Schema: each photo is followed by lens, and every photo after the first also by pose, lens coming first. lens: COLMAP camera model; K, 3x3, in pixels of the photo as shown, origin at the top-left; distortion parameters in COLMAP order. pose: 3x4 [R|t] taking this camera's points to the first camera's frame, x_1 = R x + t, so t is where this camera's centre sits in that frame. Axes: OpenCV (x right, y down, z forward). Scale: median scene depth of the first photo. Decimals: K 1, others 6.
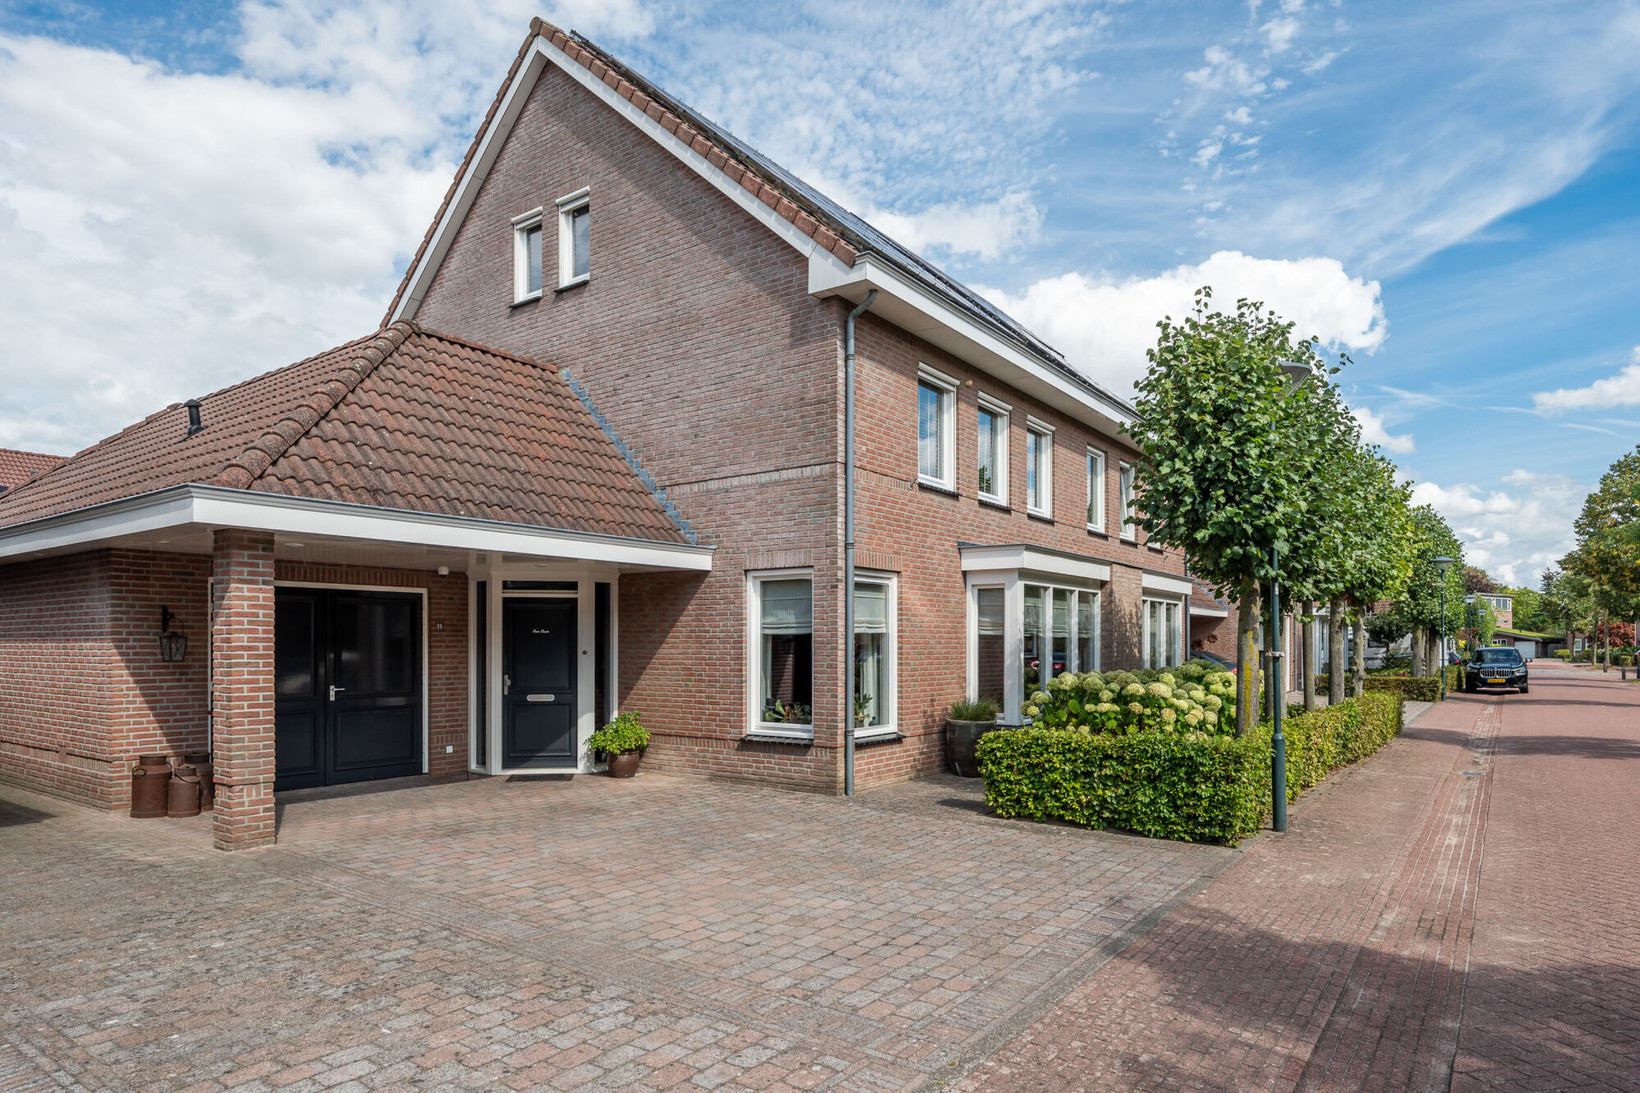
lens RADIAL K [[943.2, 0, 835.5], [0, 943.2, 684.5], [0, 0, 1]] dist [0.003857, 0.001467]
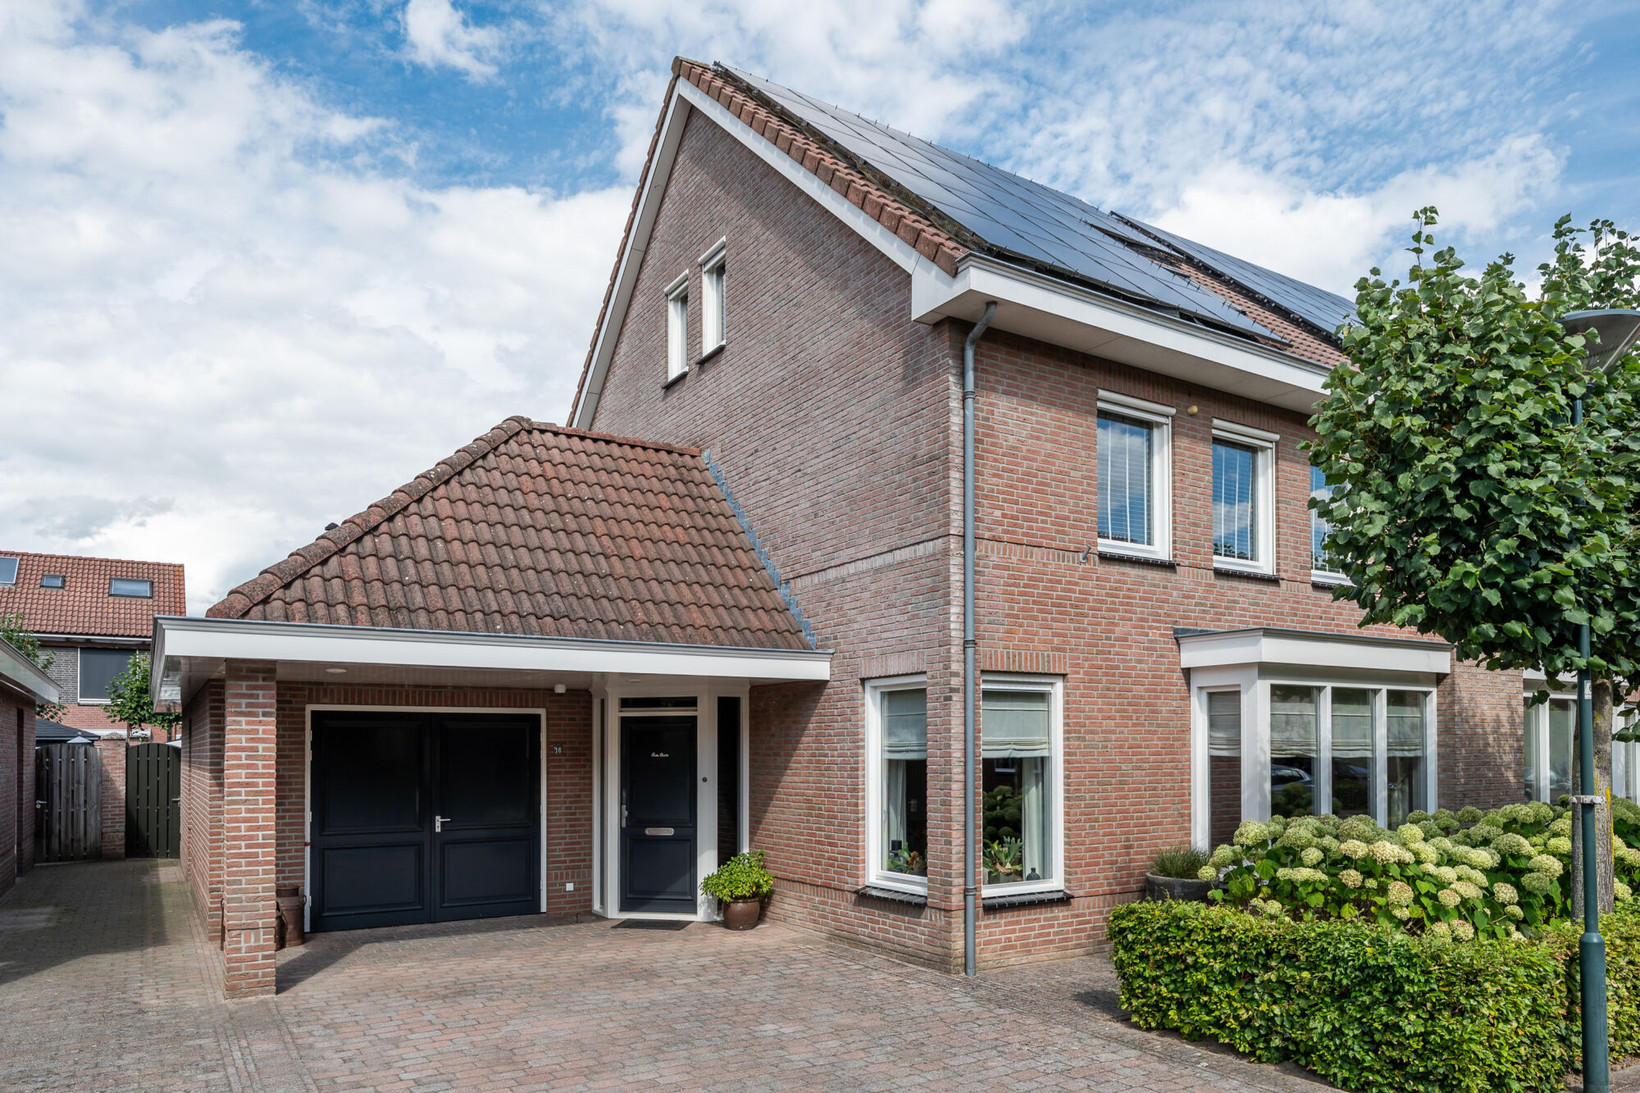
lens RADIAL K [[1083.6, 0, 818.7], [0, 1083.6, 775.4], [0, 0, 1]] dist [0.004591, 0.003465]
pose [[0.928566, 0.002944, -0.371155, 0.208375], [-0.010202, 0.999793, -0.017596, -0.023115], [0.371027, 0.020125, 0.928404, 0.139899]]
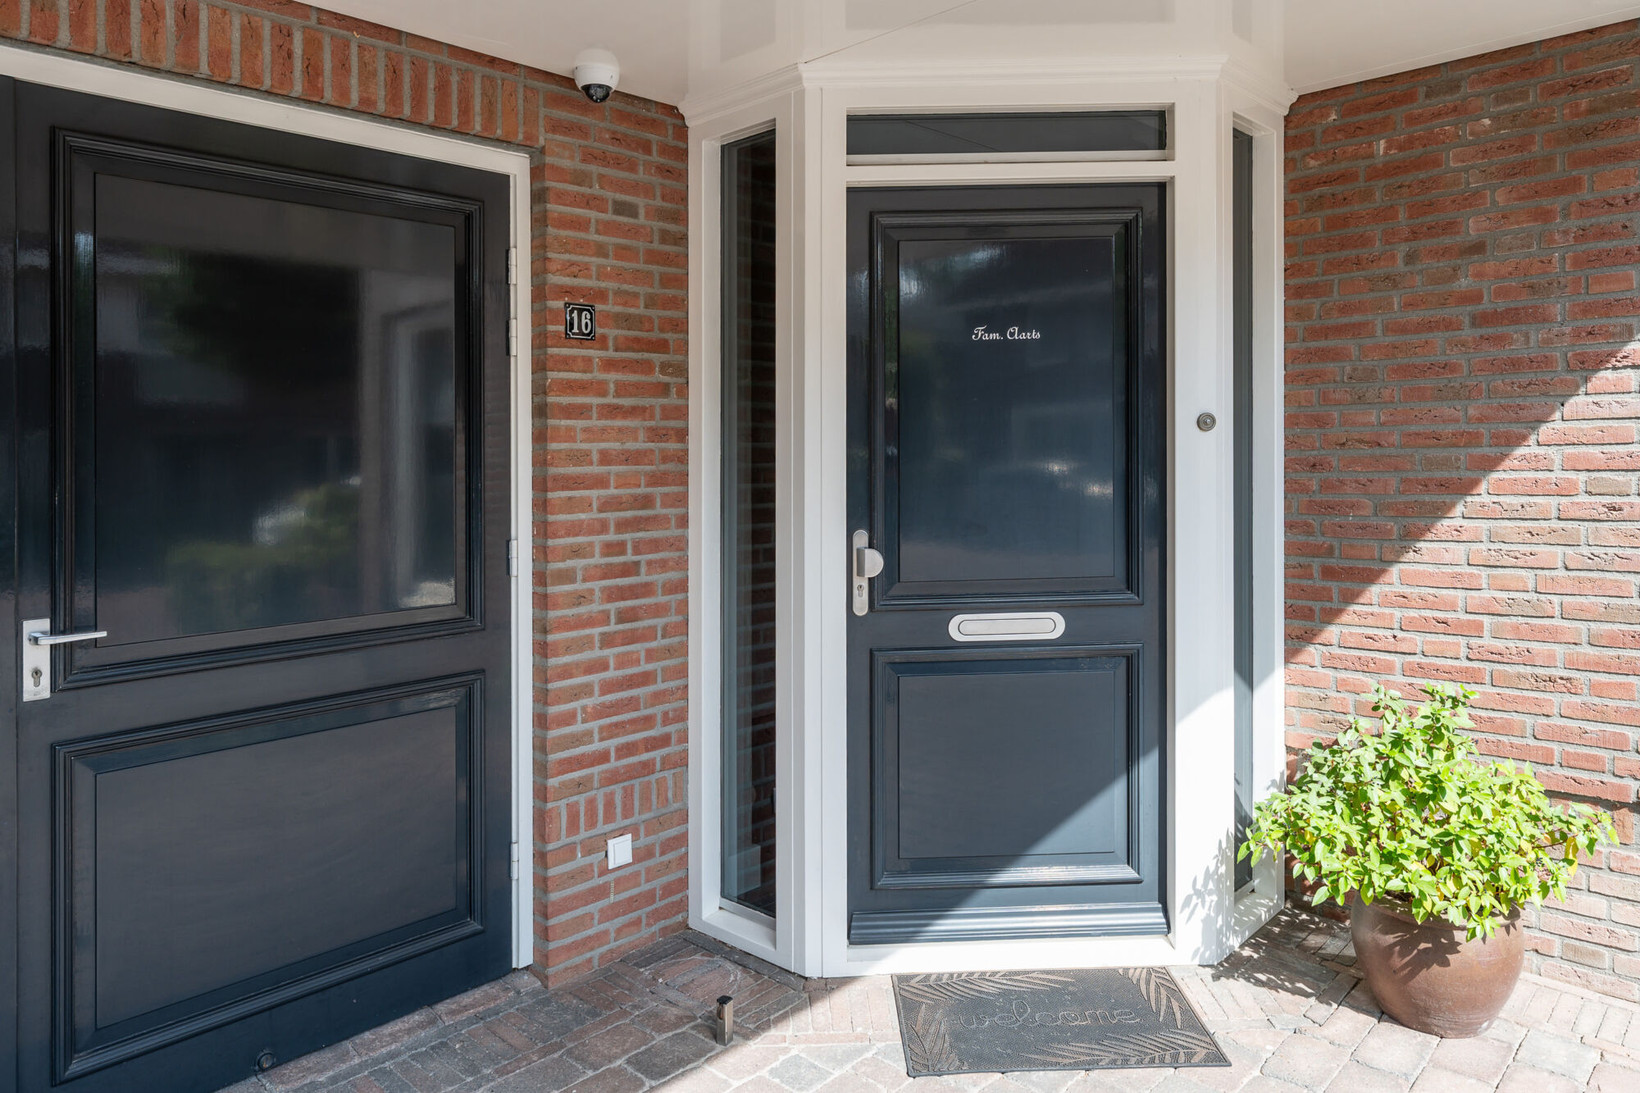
lens RADIAL K [[1137.9, 0, 843.3], [0, 1137.9, 454.1], [0, 0, 1]] dist [-0.008176, 0.000205]
pose [[0.993646, -0.024159, -0.109928, -0.346743], [0.018752, 0.998575, -0.049957, -0.015487], [0.110979, 0.047578, 0.992683, 0.780971]]
